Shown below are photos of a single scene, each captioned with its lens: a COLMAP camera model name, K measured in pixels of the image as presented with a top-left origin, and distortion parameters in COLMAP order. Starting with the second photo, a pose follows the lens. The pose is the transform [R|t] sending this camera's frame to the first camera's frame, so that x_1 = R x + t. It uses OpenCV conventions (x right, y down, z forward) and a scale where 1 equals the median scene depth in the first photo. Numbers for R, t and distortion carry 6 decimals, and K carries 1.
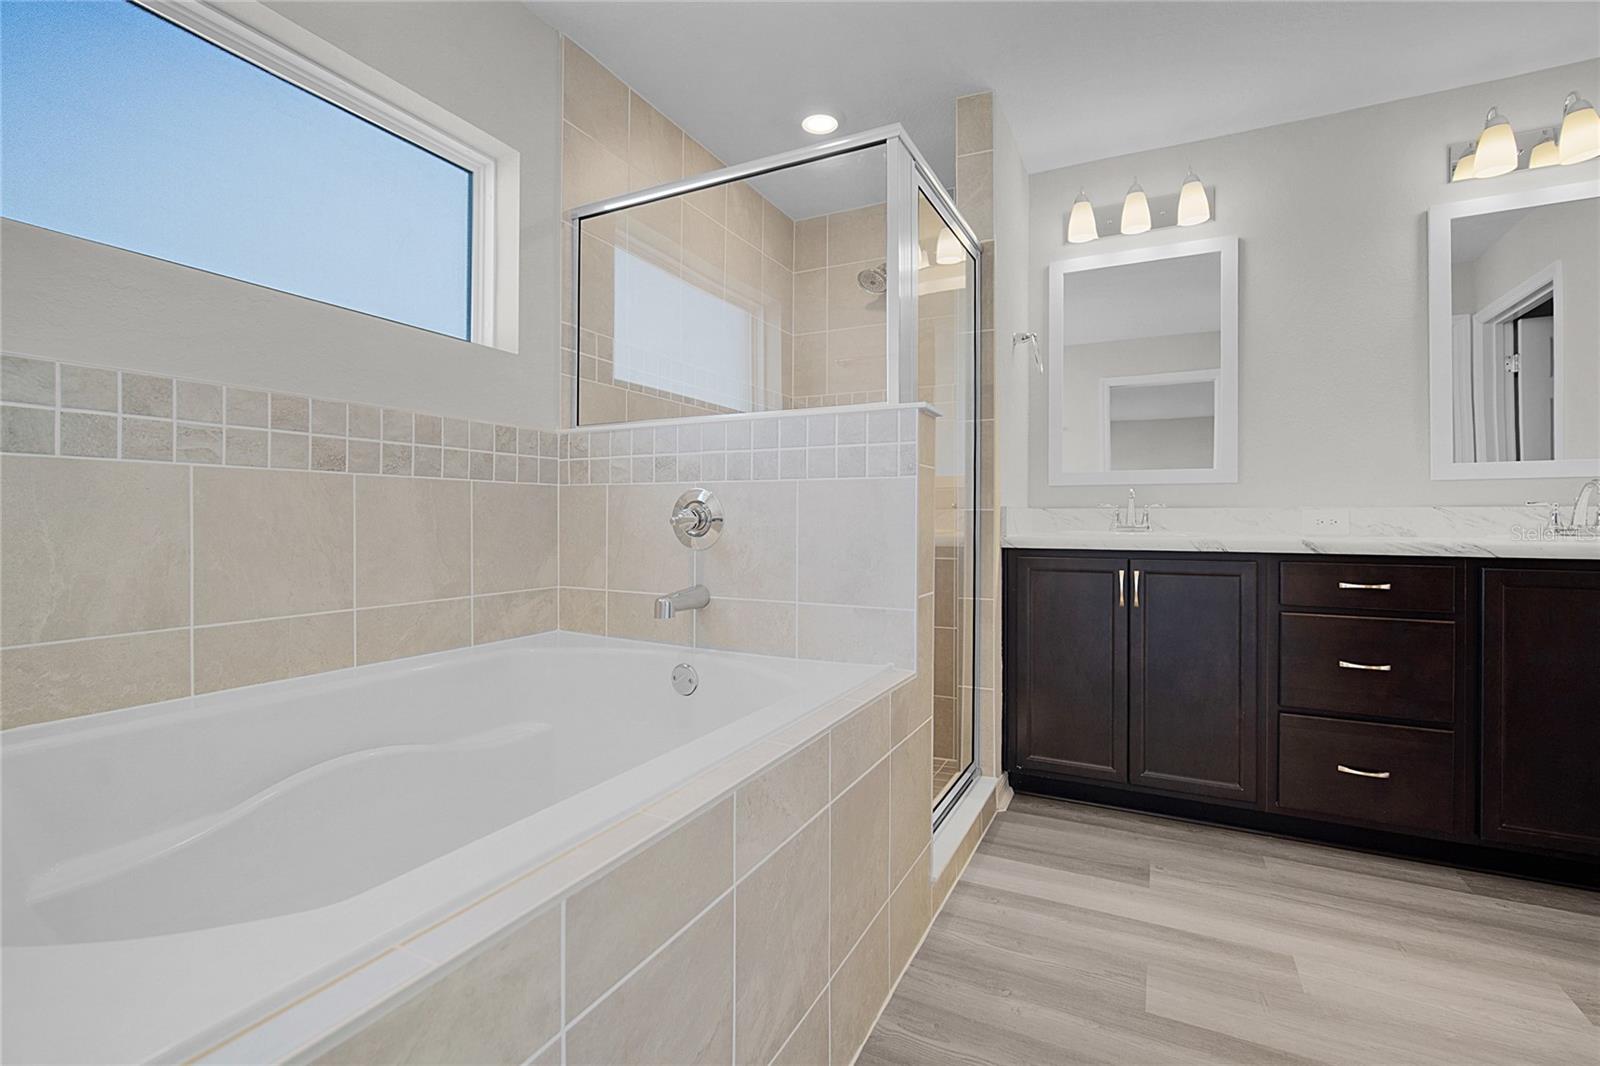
lens RADIAL K [[716.3, 0, 794.8], [0, 716.3, 525.5], [0, 0, 1]] dist [-0.011845, 0.002494]
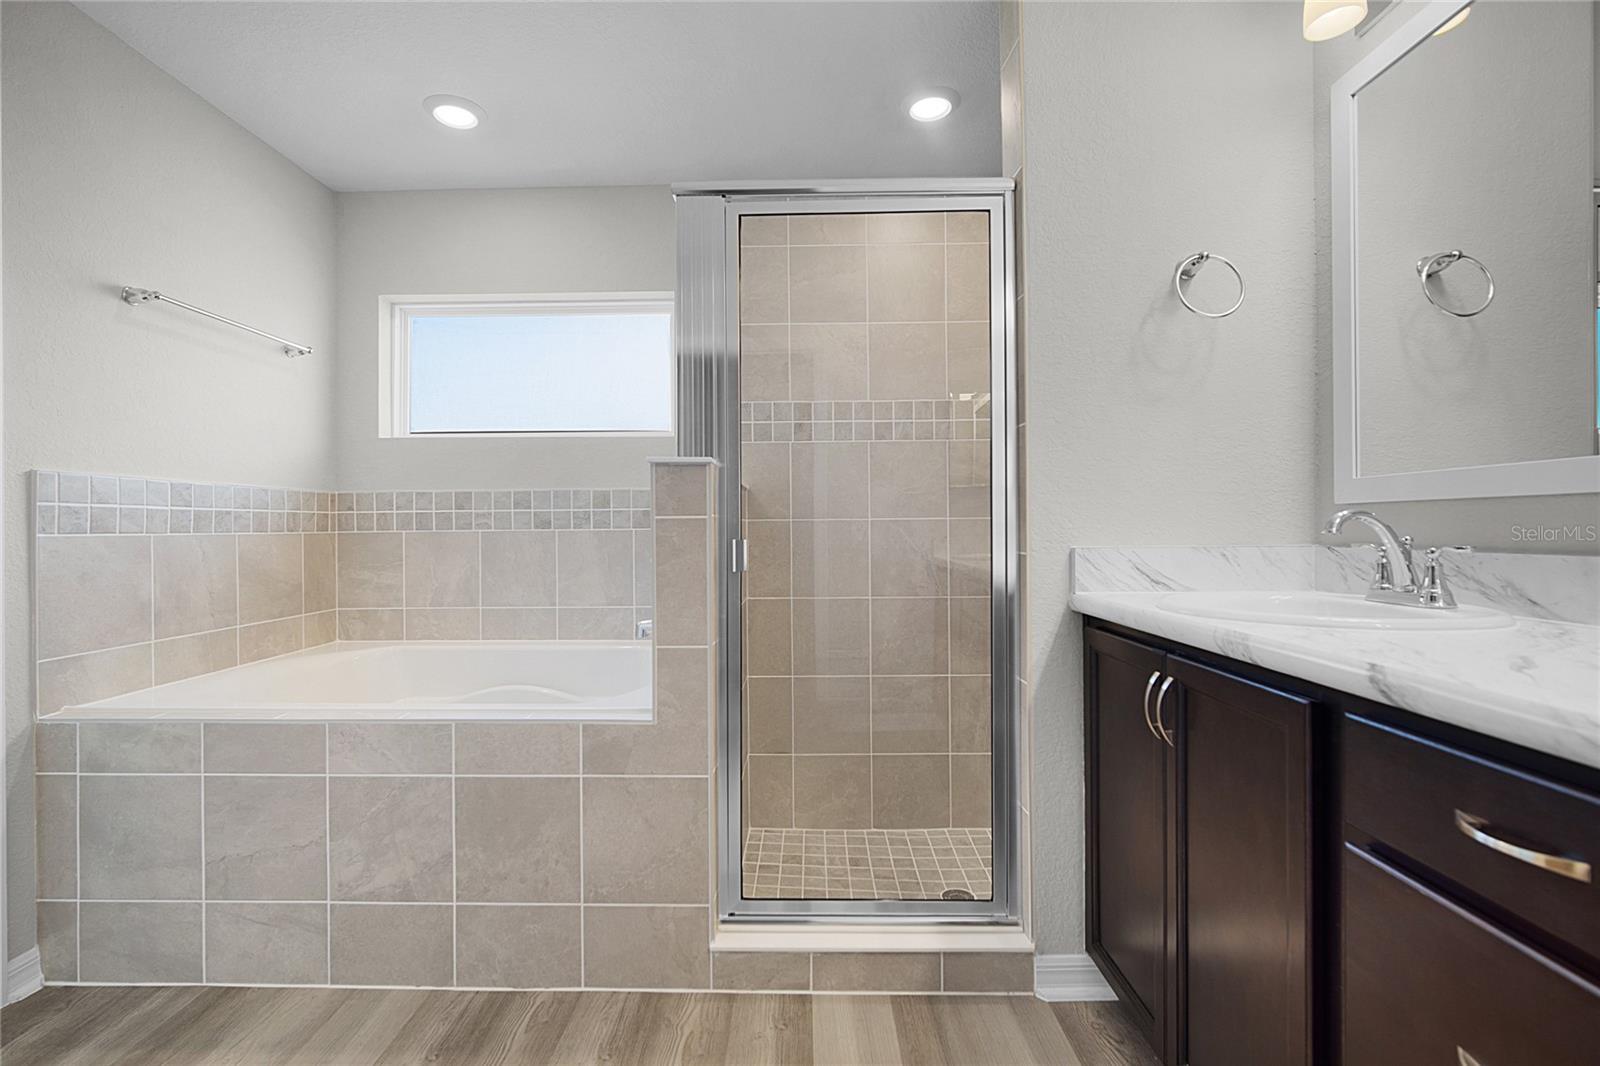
lens RADIAL K [[716.3, 0, 792.3], [0, 716.3, 530.2], [0, 0, 1]] dist [-0.011845, 0.002494]
pose [[0.434454, -0.003743, -0.900686, 1.158105], [0.001705, 0.999993, -0.003334, -0.061740], [0.900692, -0.000088, 0.434458, 0.718534]]
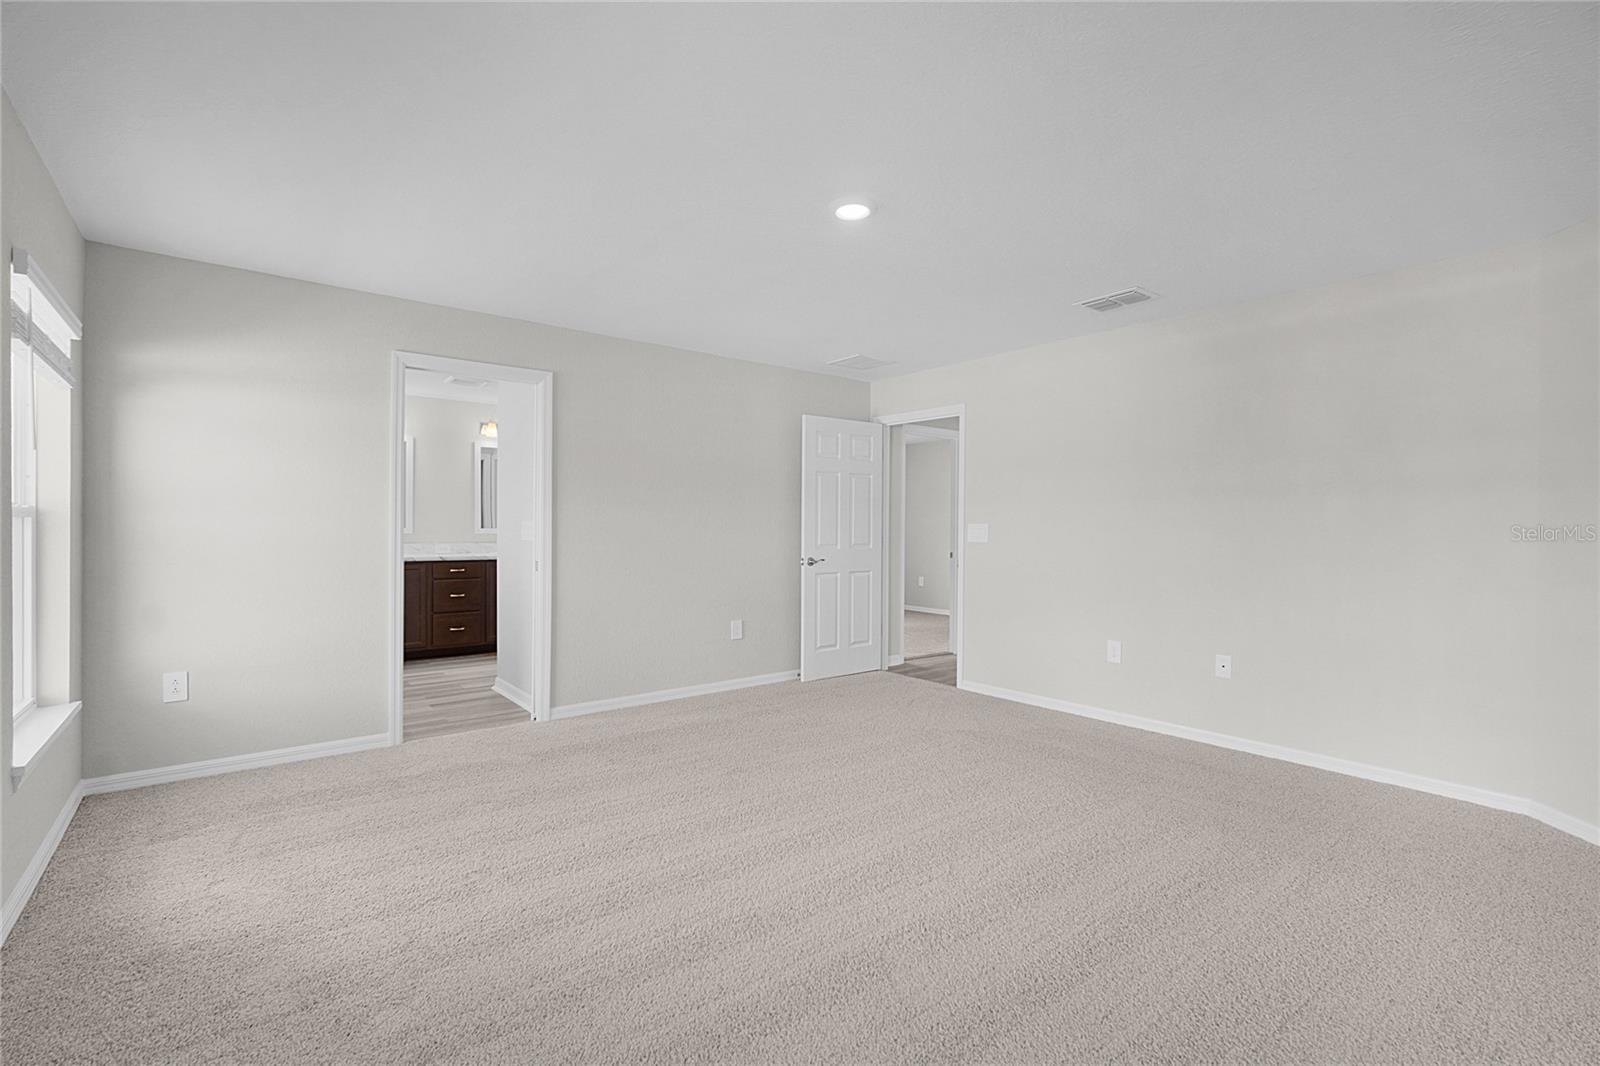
lens RADIAL K [[716.3, 0, 796.3], [0, 716.3, 534.4], [0, 0, 1]] dist [-0.011845, 0.002494]
pose [[0.407348, 0.001591, 0.913271, -1.768296], [-0.000349, 0.999999, -0.001586, -0.081048], [-0.913273, 0.000328, 0.407348, -1.983590]]
